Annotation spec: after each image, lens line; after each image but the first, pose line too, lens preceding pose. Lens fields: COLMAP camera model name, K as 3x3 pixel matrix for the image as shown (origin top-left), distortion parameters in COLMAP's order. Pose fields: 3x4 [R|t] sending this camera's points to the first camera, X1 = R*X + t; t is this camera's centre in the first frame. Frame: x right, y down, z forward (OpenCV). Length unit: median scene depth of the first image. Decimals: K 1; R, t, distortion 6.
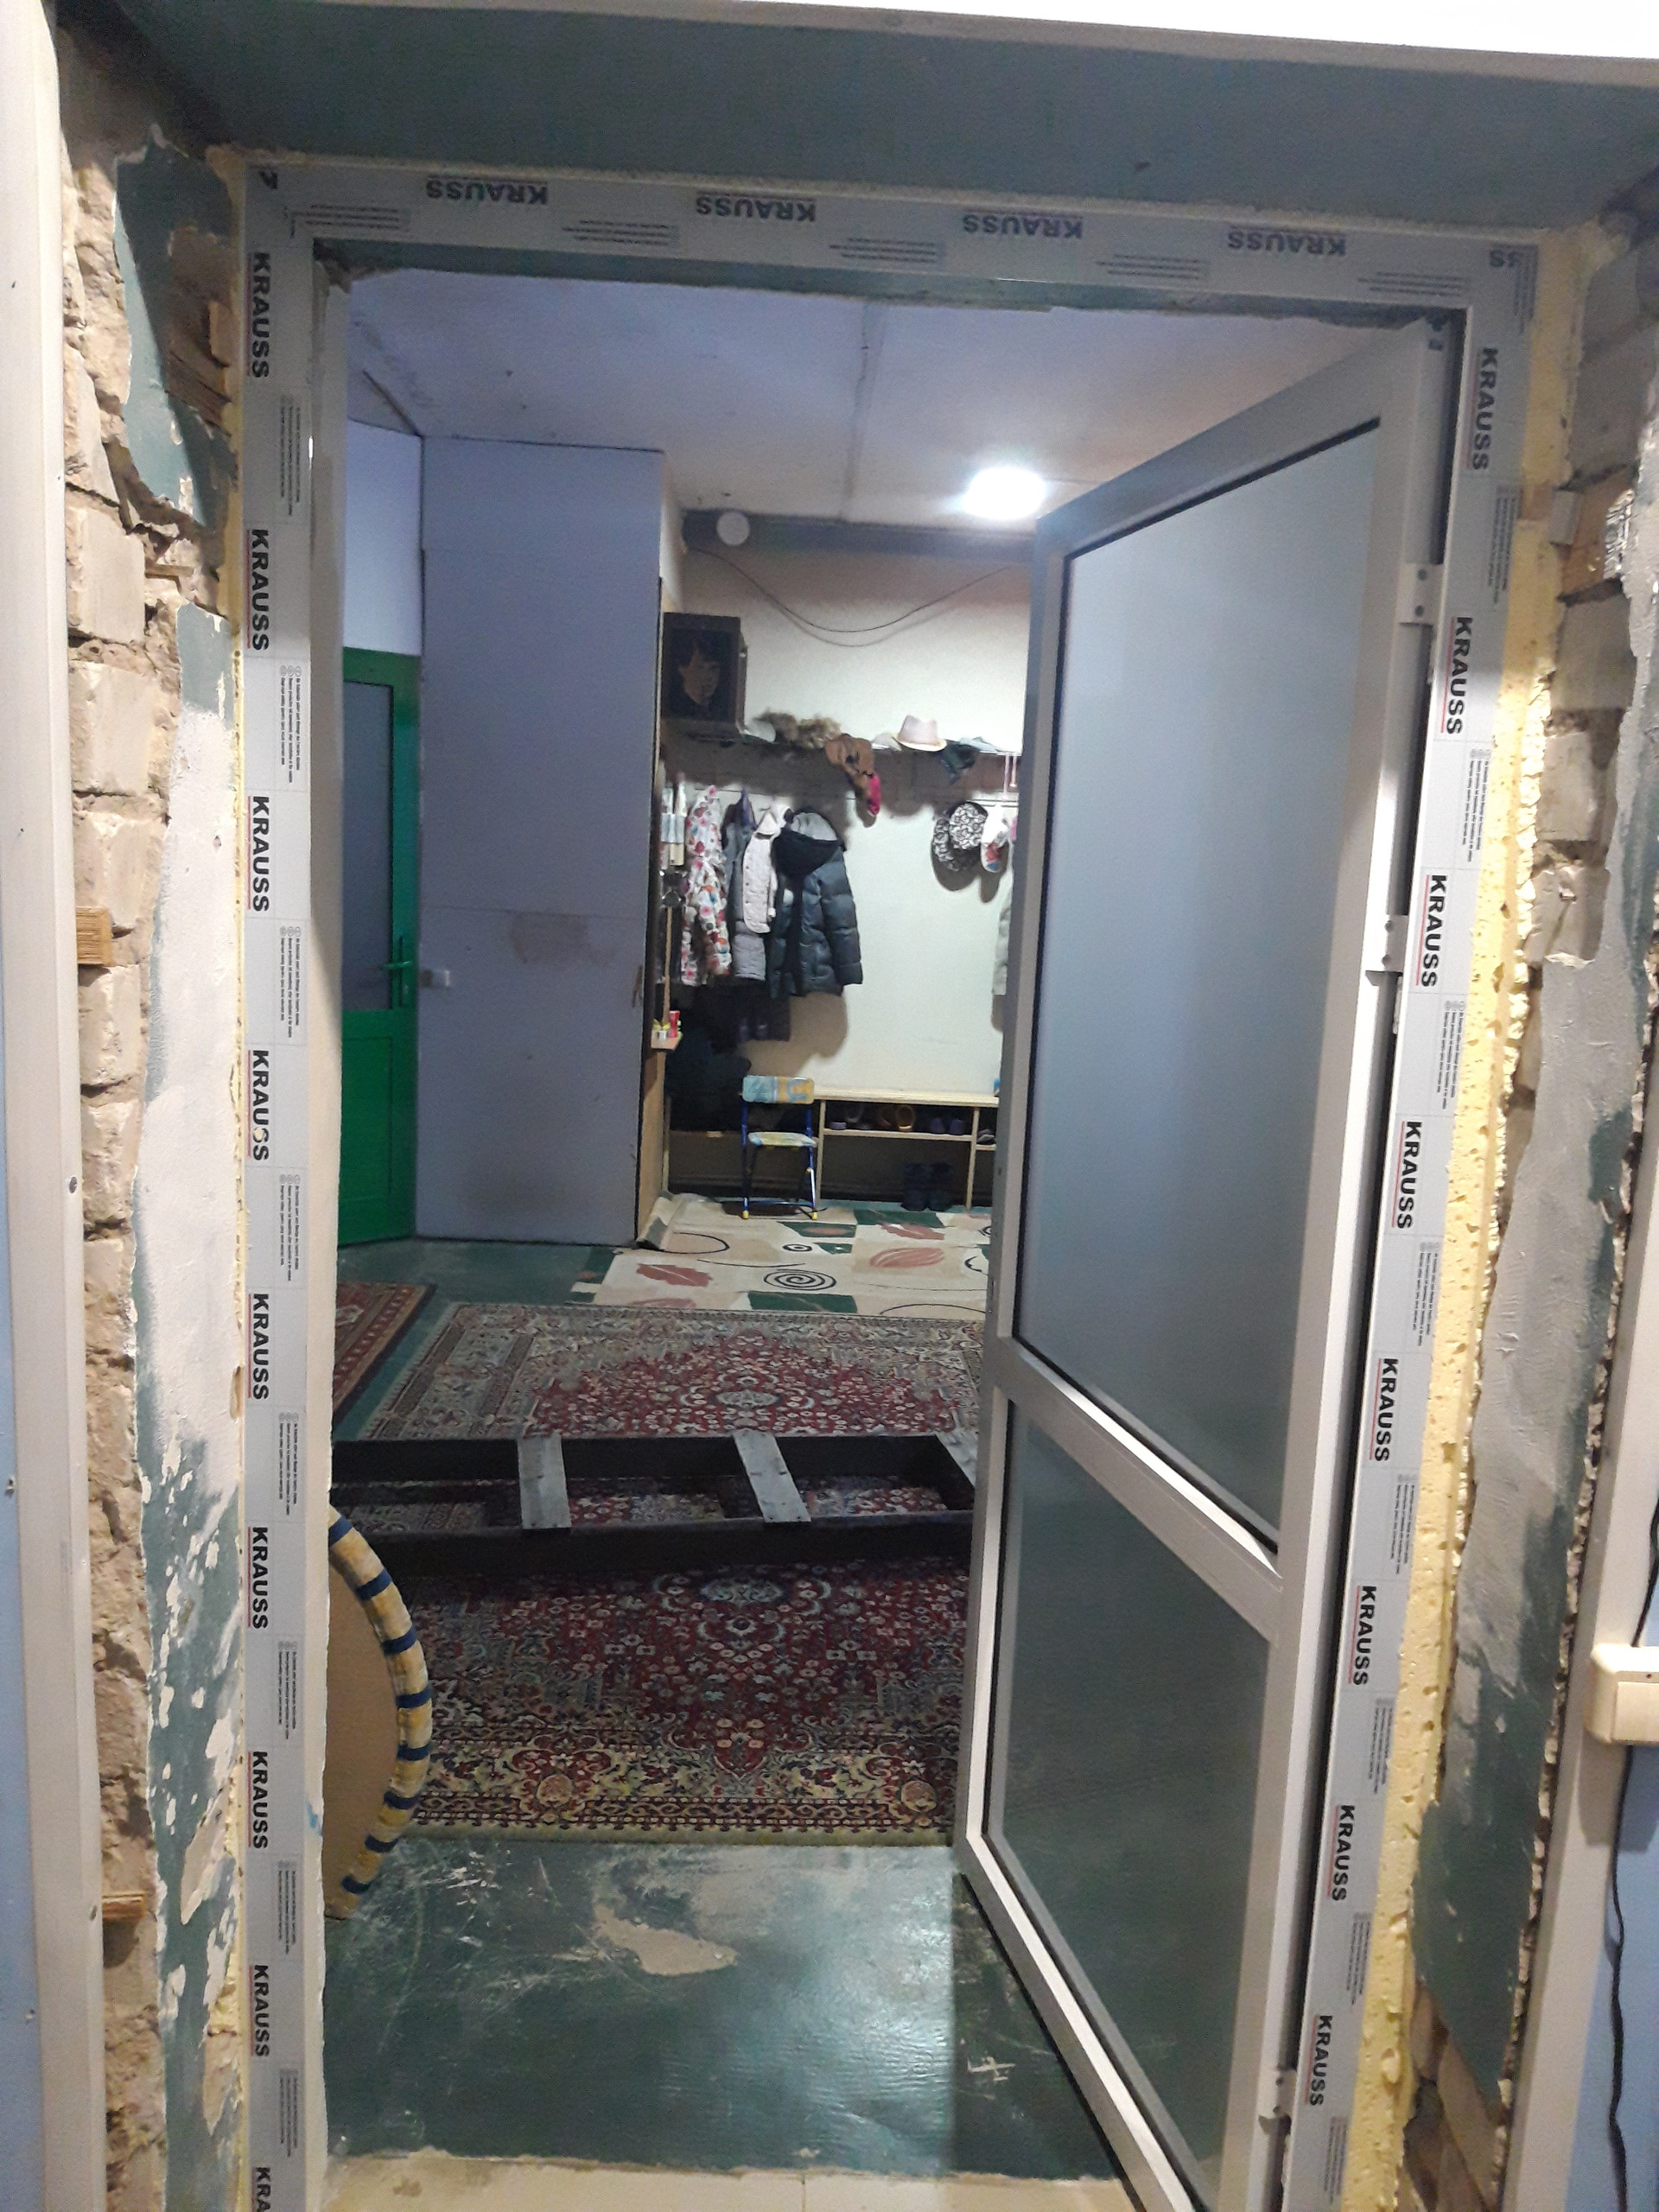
lens RADIAL K [[1751.6, 0, 825.3], [0, 1751.6, 1188.1], [0, 0, 1]] dist [0.066035, -0.172565]
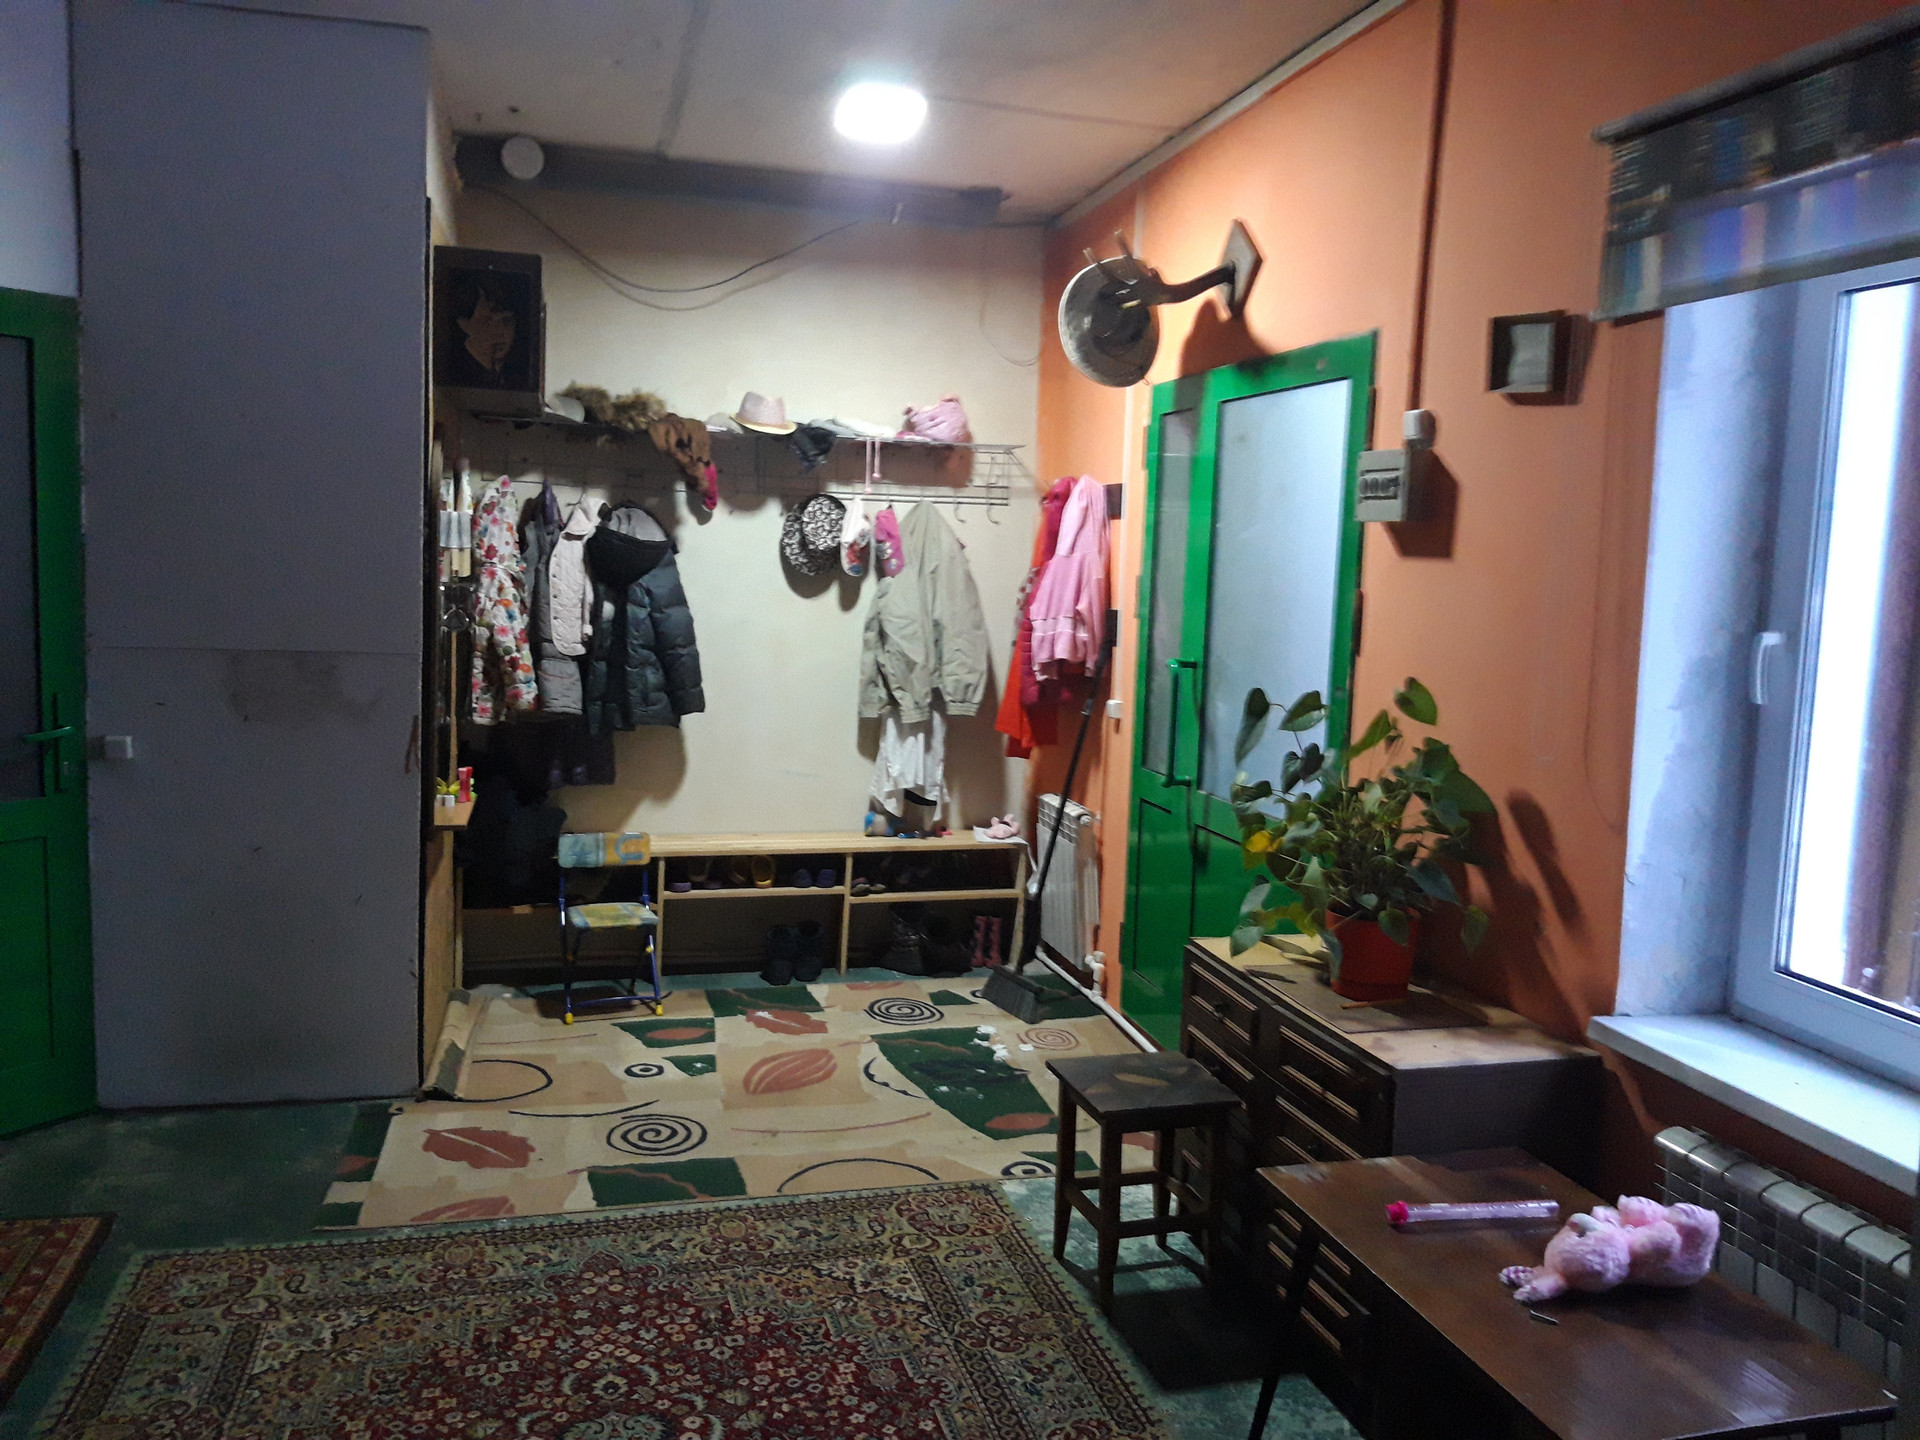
lens RADIAL K [[1520.4, 0, 961.5], [0, 1520.4, 709.4], [0, 0, 1]] dist [0.066035, -0.172565]
pose [[0.972048, -0.039039, 0.231514, -0.027822], [0.055672, 0.996282, -0.065750, -0.066641], [-0.228086, 0.076800, 0.970607, 0.289281]]
